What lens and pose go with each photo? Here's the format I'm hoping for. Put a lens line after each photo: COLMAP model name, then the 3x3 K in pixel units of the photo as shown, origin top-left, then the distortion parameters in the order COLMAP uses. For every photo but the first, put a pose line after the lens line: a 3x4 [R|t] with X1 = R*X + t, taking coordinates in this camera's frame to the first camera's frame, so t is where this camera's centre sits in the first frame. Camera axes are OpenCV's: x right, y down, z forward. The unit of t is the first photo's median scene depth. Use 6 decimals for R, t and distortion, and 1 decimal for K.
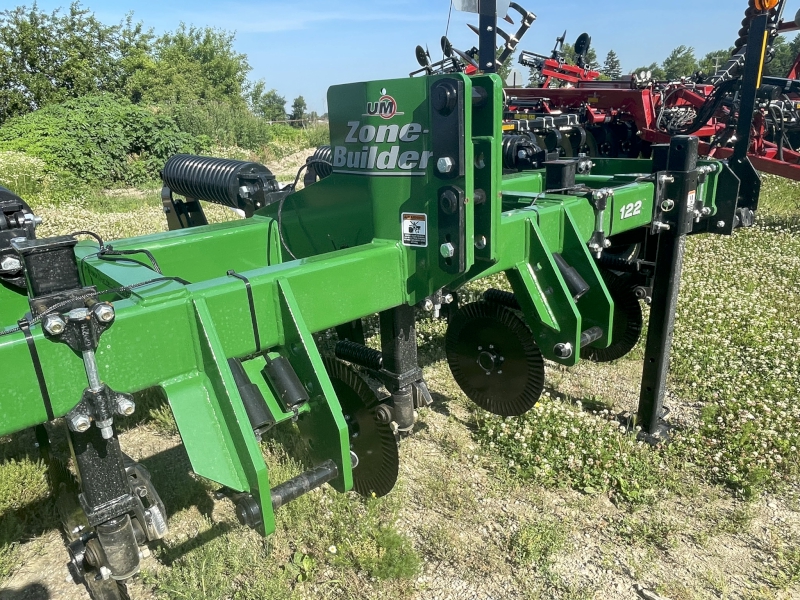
lens RADIAL K [[540.5, 0, 400.0], [0, 540.5, 300.0], [0, 0, 1]] dist [-0.004901, 0.001914]
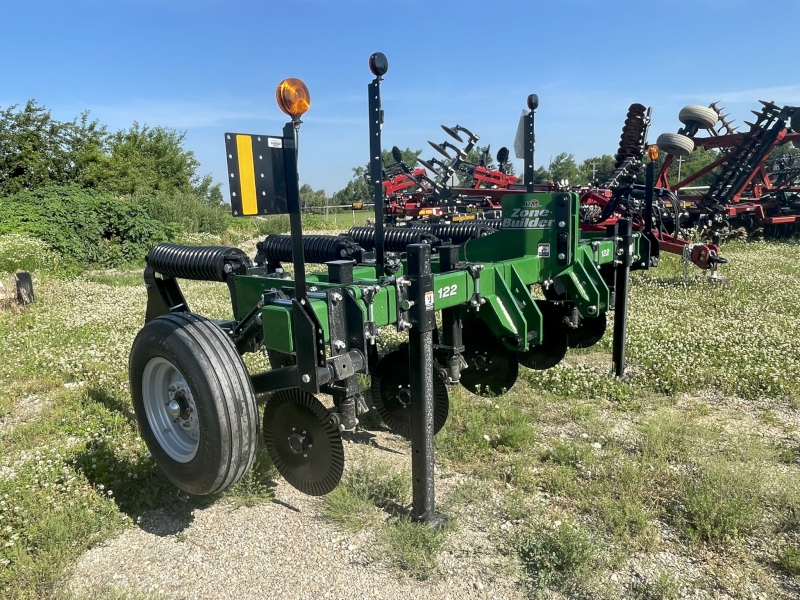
lens RADIAL K [[540.5, 0, 400.0], [0, 540.5, 300.0], [0, 0, 1]] dist [-0.004901, 0.001914]
pose [[0.987077, -0.012447, 0.159765, -0.106381], [0.038075, 0.986645, -0.158371, 0.048103], [-0.155660, 0.162408, 0.974368, -0.133853]]
